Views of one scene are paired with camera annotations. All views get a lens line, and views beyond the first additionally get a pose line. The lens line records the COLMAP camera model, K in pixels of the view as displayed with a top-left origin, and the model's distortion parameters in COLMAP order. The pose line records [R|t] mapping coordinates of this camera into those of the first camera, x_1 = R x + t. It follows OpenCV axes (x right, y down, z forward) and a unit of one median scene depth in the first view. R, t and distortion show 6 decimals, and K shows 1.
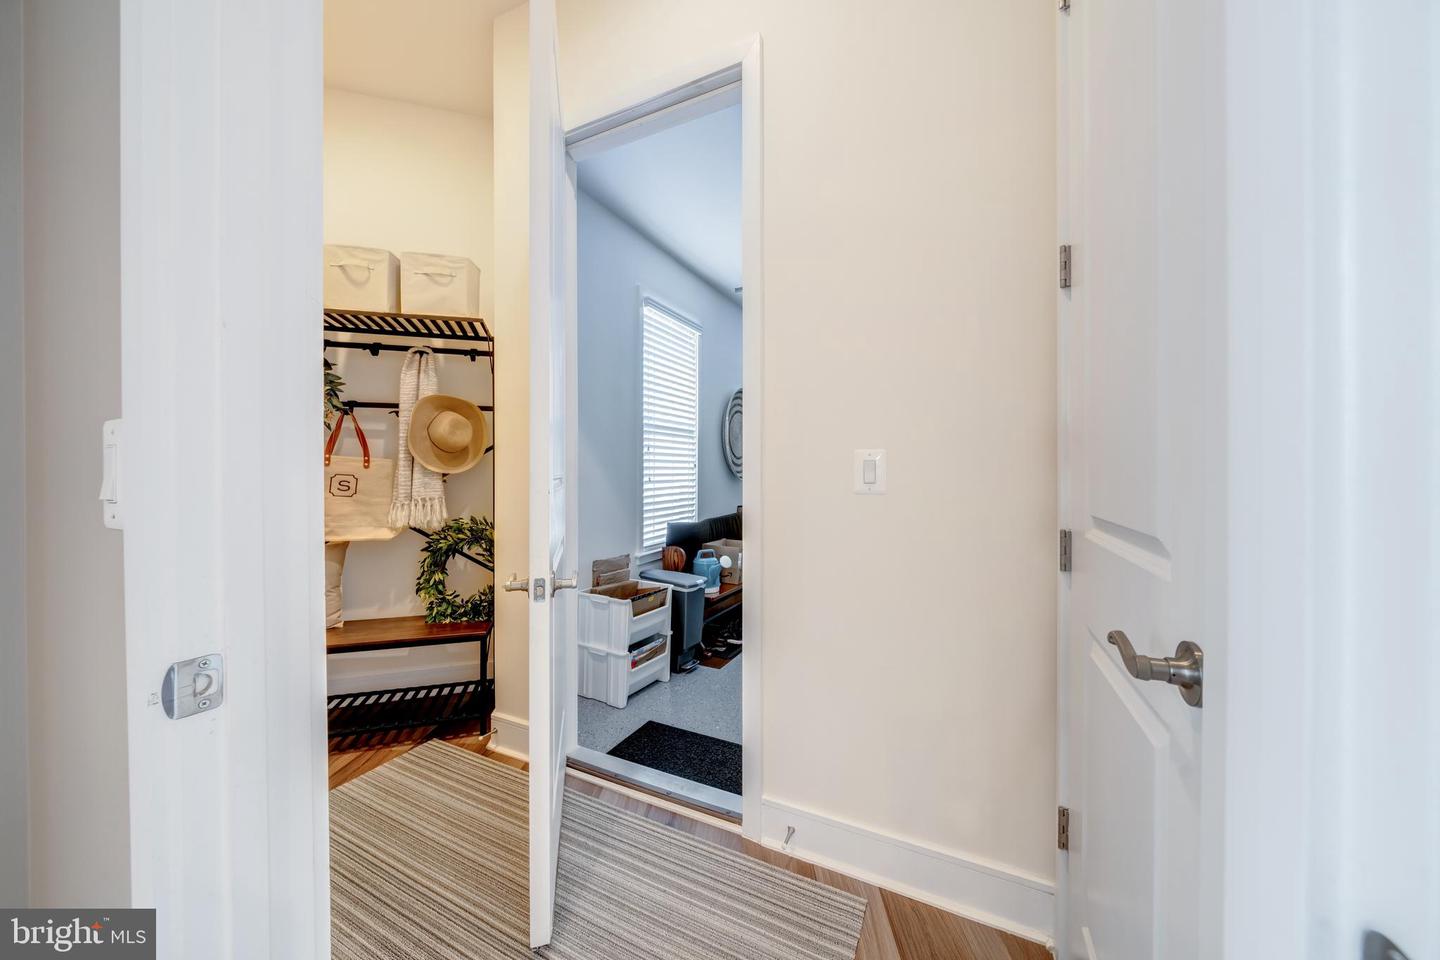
lens RADIAL K [[488.6, 0, 713.8], [0, 488.6, 474.4], [0, 0, 1]] dist [0.001158, -0.000012]
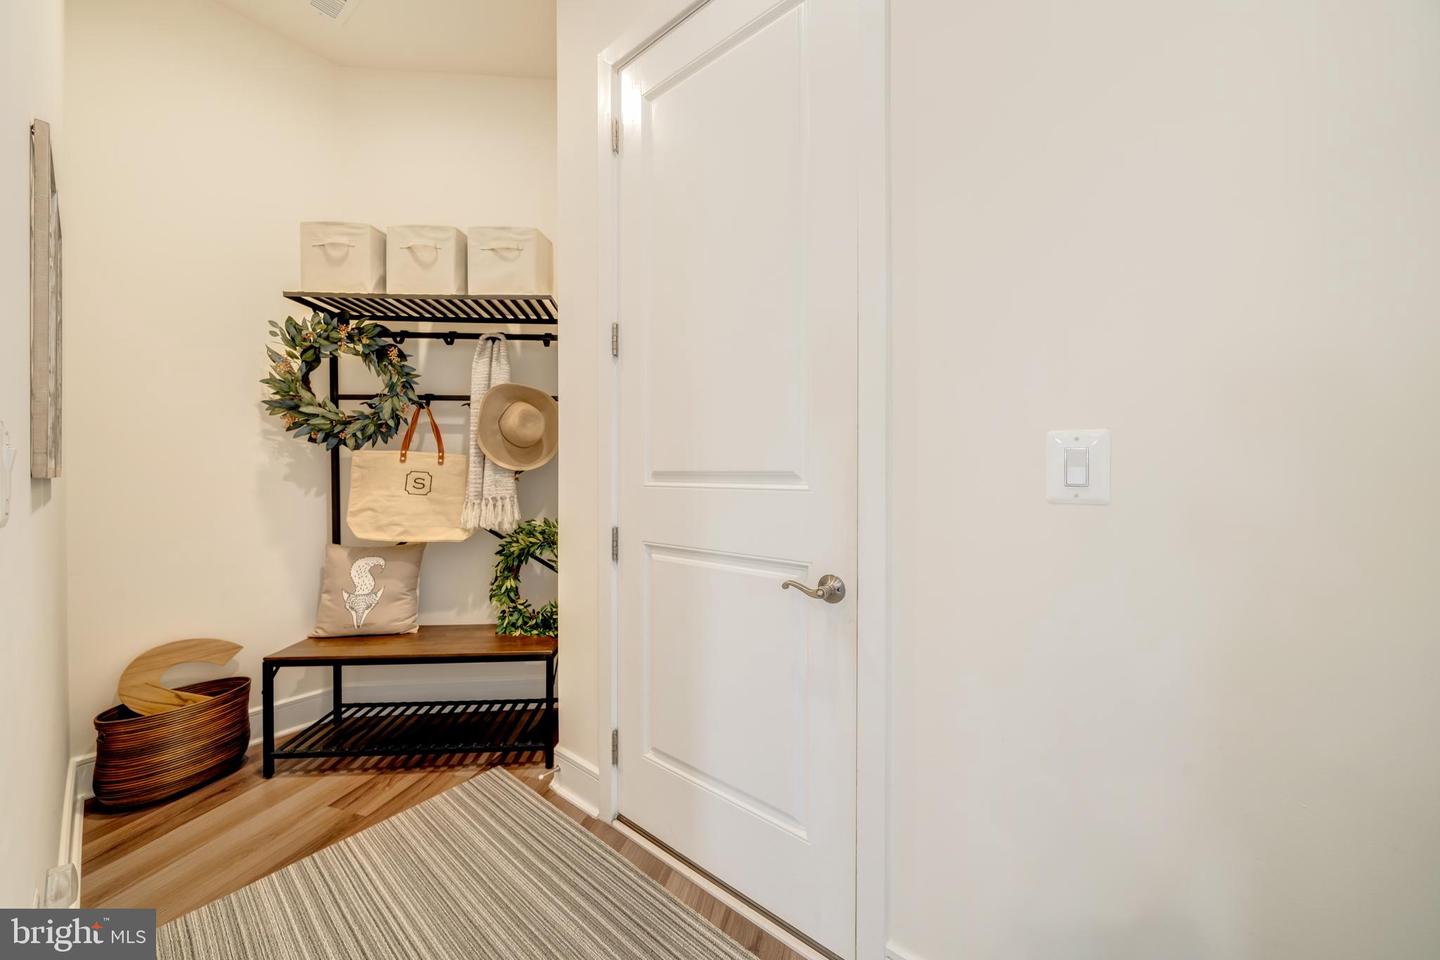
lens RADIAL K [[488.6, 0, 713.8], [0, 488.6, 474.4], [0, 0, 1]] dist [0.001158, -0.000012]
pose [[0.976374, 0.001868, -0.216078, 0.005698], [-0.000797, 0.999987, 0.005044, 0.000625], [0.216085, -0.004752, 0.976363, 0.195931]]
